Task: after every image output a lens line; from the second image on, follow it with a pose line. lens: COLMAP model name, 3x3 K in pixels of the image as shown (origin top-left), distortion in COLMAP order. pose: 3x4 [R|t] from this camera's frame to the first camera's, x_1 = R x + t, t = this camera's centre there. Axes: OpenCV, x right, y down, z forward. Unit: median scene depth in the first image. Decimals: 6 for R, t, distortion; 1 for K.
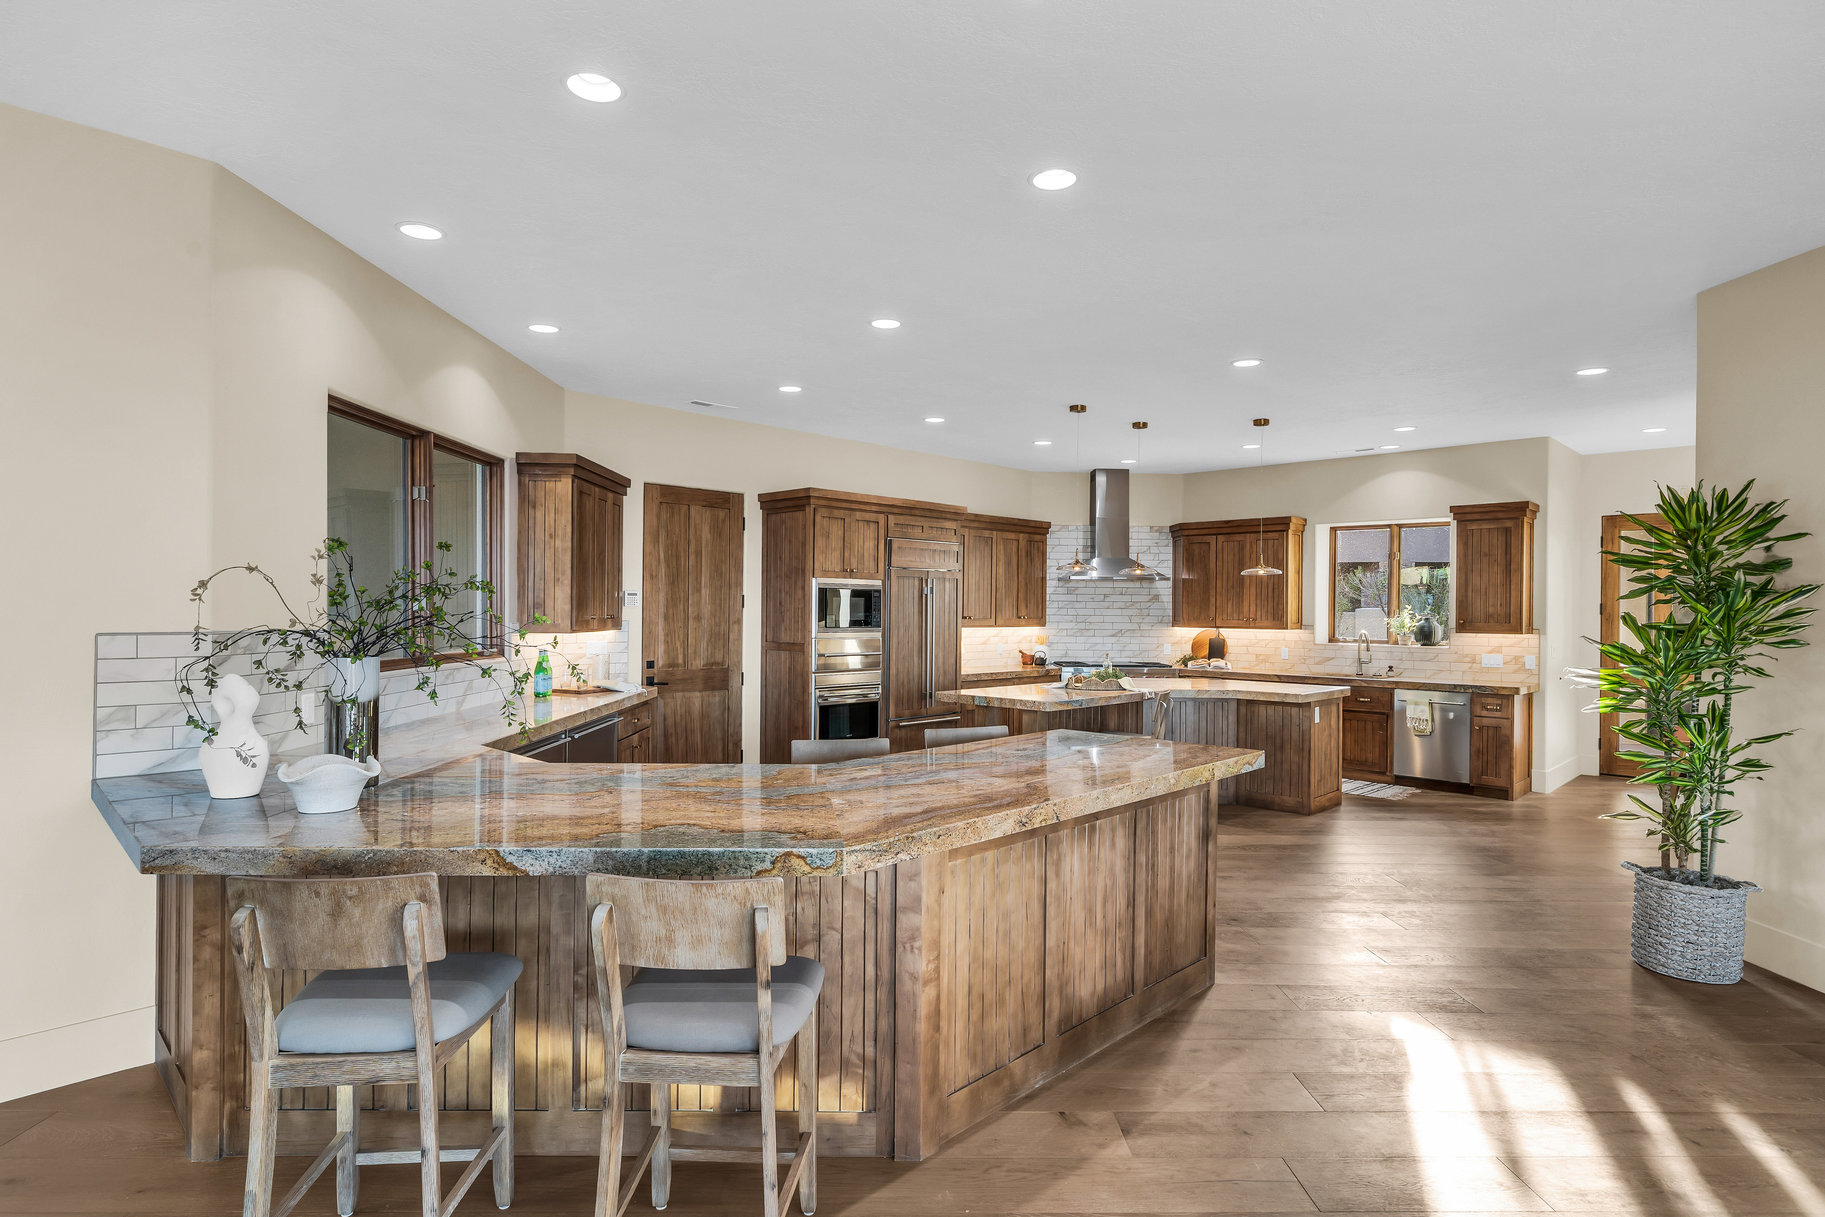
lens RADIAL K [[1003.3, 0, 911.9], [0, 1003.3, 607.6], [0, 0, 1]] dist [0.022057, 0.000174]
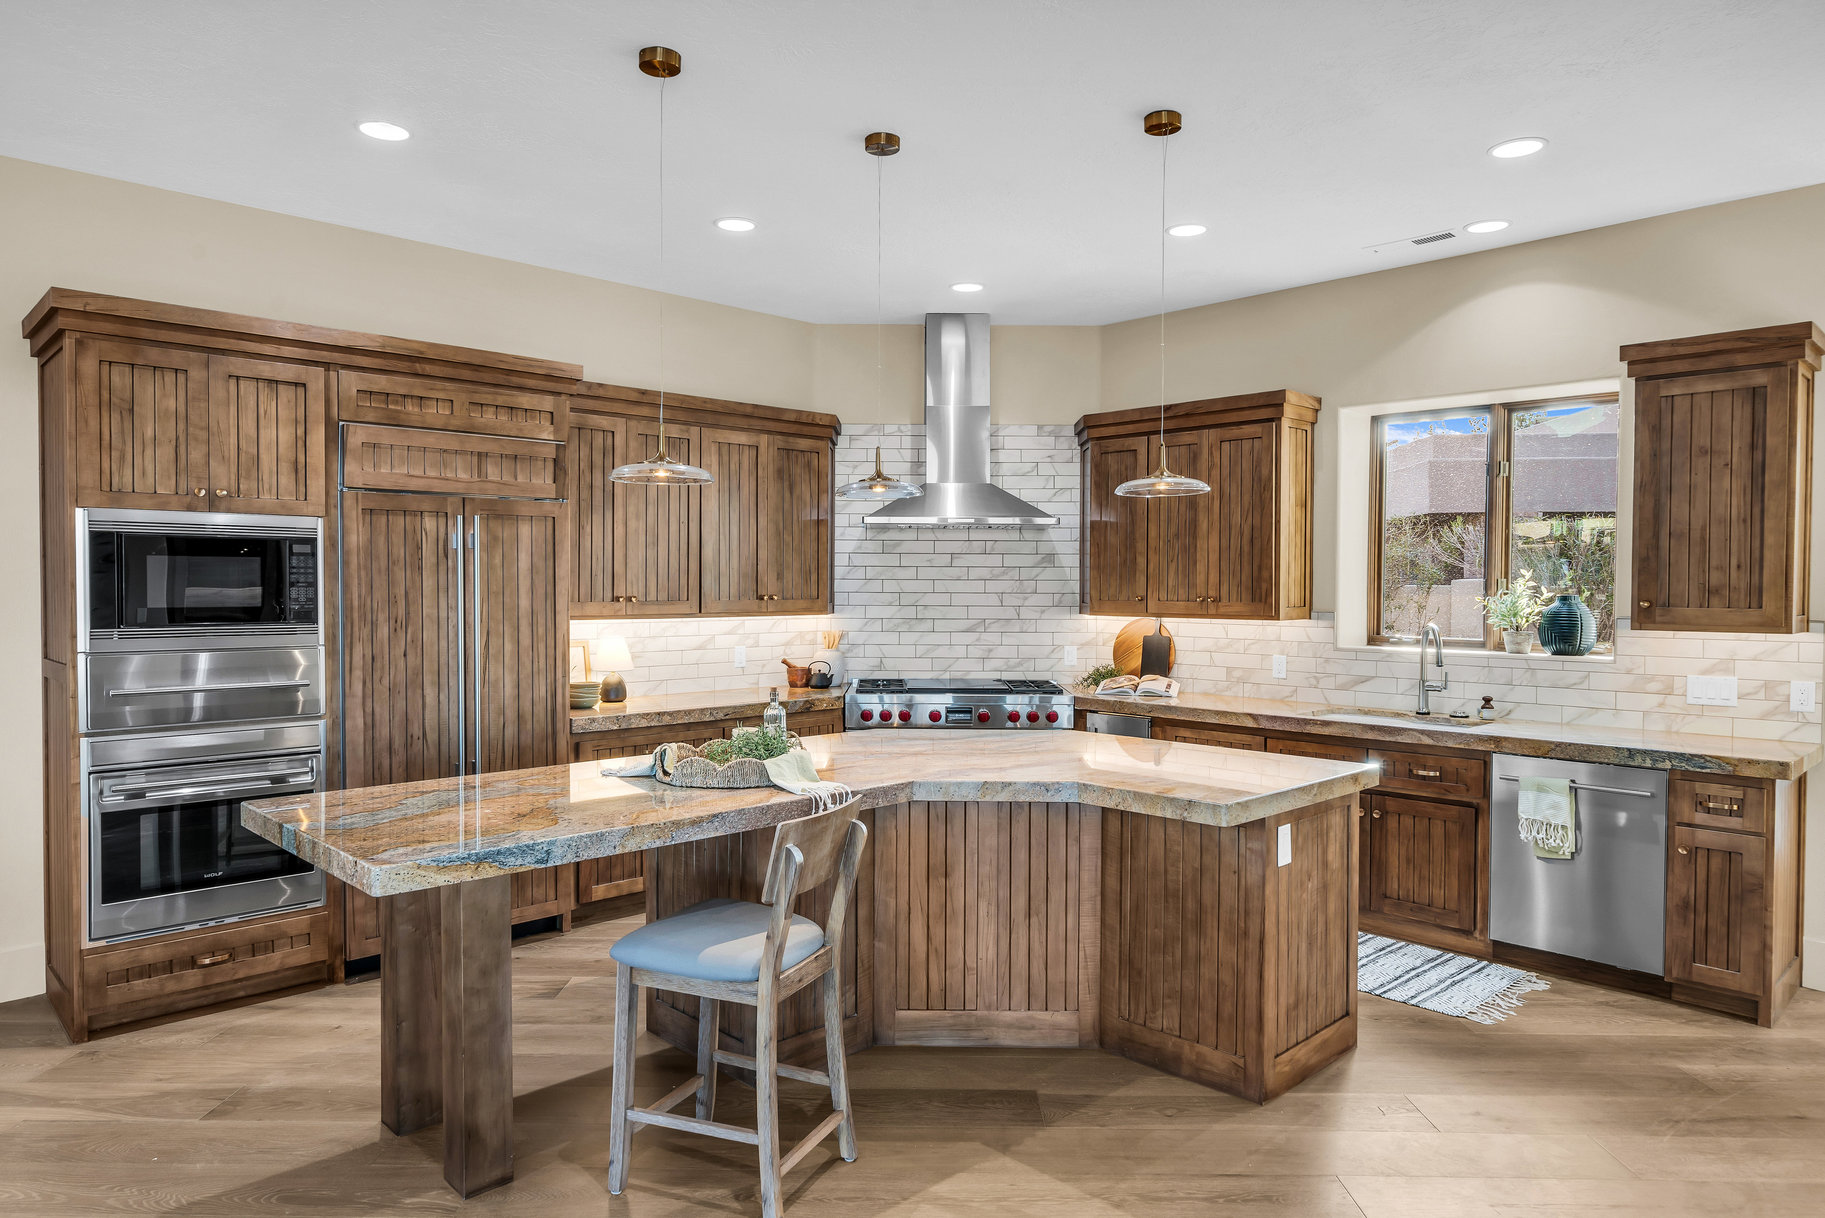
lens RADIAL K [[1169.9, 0, 908.5], [0, 1169.9, 611.0], [0, 0, 1]] dist [0.007305, 0.001626]
pose [[0.999430, -0.004214, -0.033483, 0.228531], [0.005033, 0.999690, 0.024395, 0.002602], [0.033370, -0.024550, 0.999141, 0.455151]]
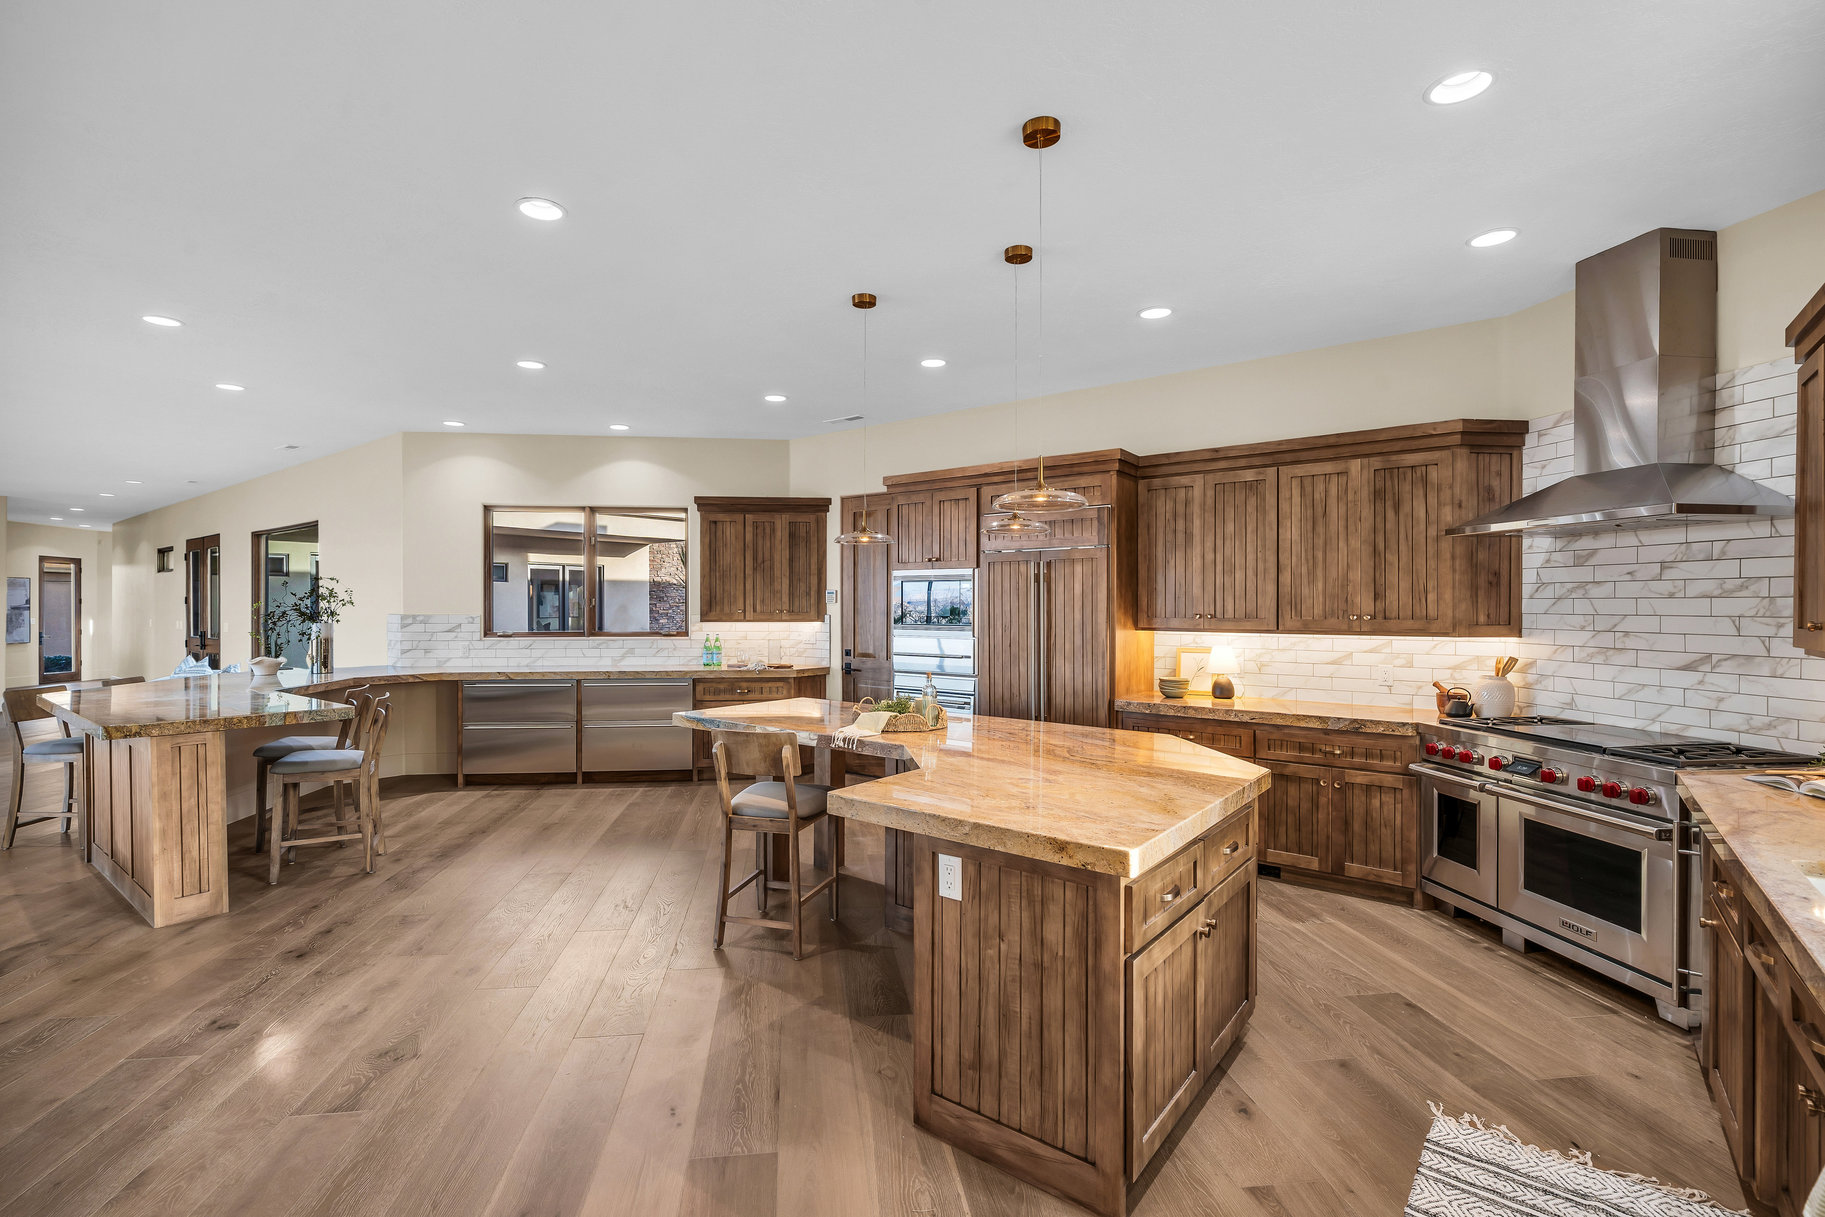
lens RADIAL K [[801.9, 0, 911.1], [0, 801.9, 608.9], [0, 0, 1]] dist [0.000858, -0.000808]
pose [[0.113782, -0.006064, -0.993487, 0.567836], [-0.003099, 0.999974, -0.006459, 0.009867], [0.993501, 0.003814, 0.113760, 0.810783]]
